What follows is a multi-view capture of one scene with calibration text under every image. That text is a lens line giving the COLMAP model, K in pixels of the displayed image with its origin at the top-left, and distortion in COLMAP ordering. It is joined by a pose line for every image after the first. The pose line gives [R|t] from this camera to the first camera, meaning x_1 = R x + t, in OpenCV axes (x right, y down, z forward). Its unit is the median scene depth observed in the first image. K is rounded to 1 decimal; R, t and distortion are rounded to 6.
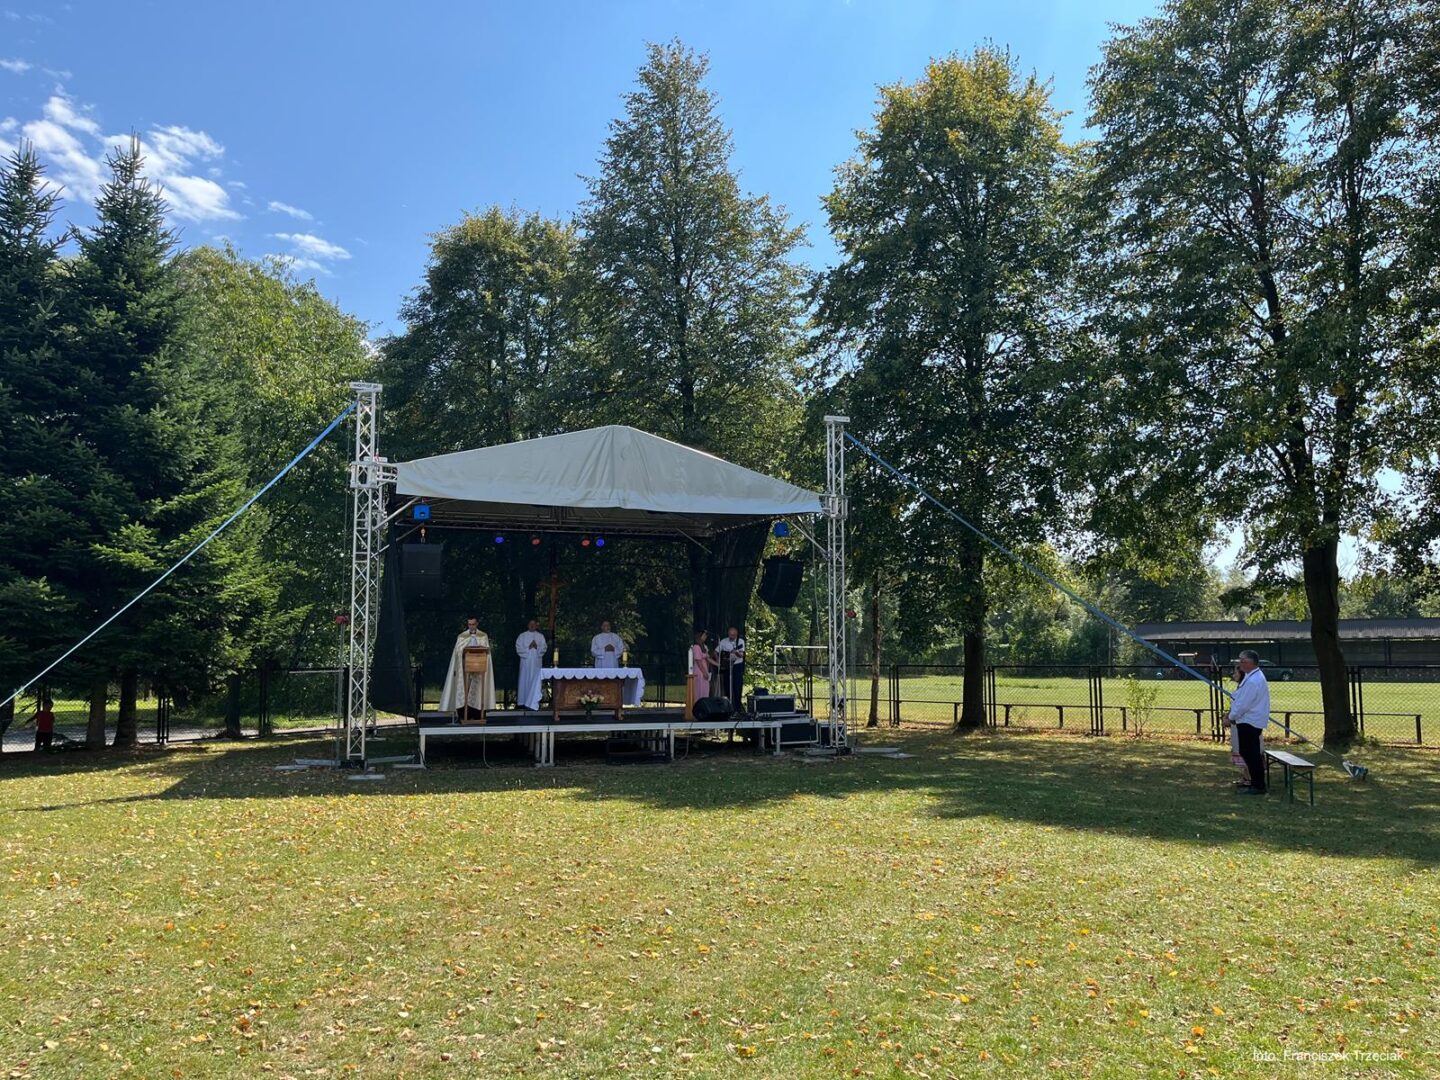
lens RADIAL K [[1100.3, 0, 720.0], [0, 1100.3, 540.0], [0, 0, 1]] dist [-0.000912, 0.000548]
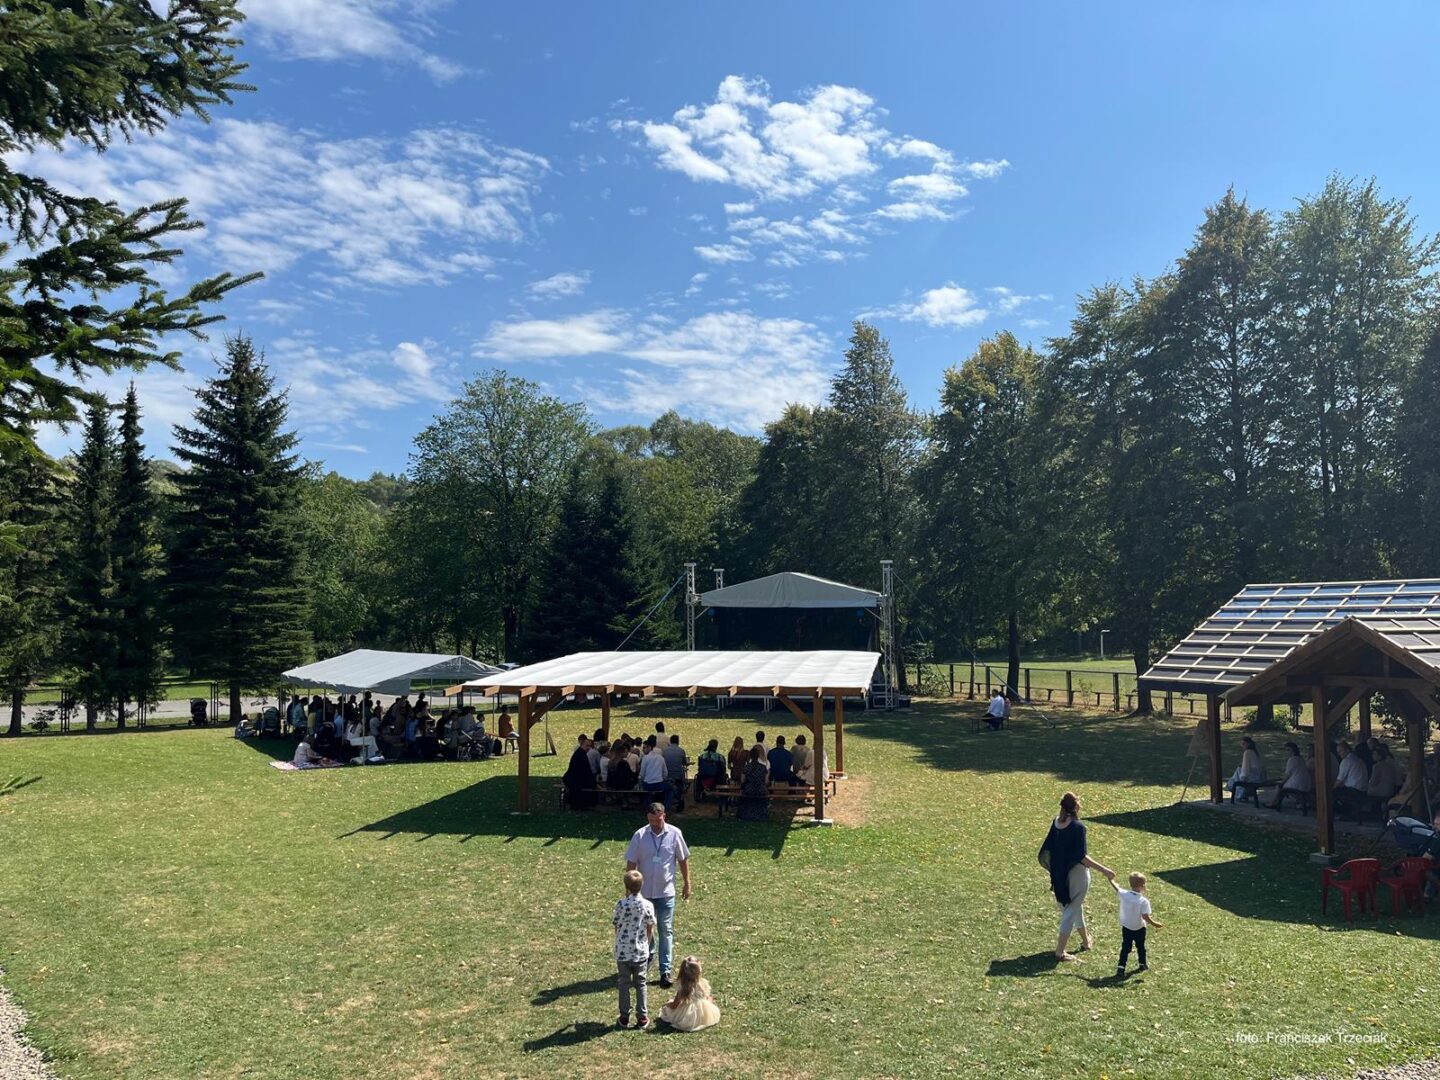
lens RADIAL K [[1100.3, 0, 720.0], [0, 1100.3, 540.0], [0, 0, 1]] dist [-0.000912, 0.000548]
pose [[0.886439, -0.028922, -0.461941, 0.882127], [0.055521, 0.997484, 0.044088, -0.287087], [0.459503, -0.064729, 0.885814, -1.181541]]
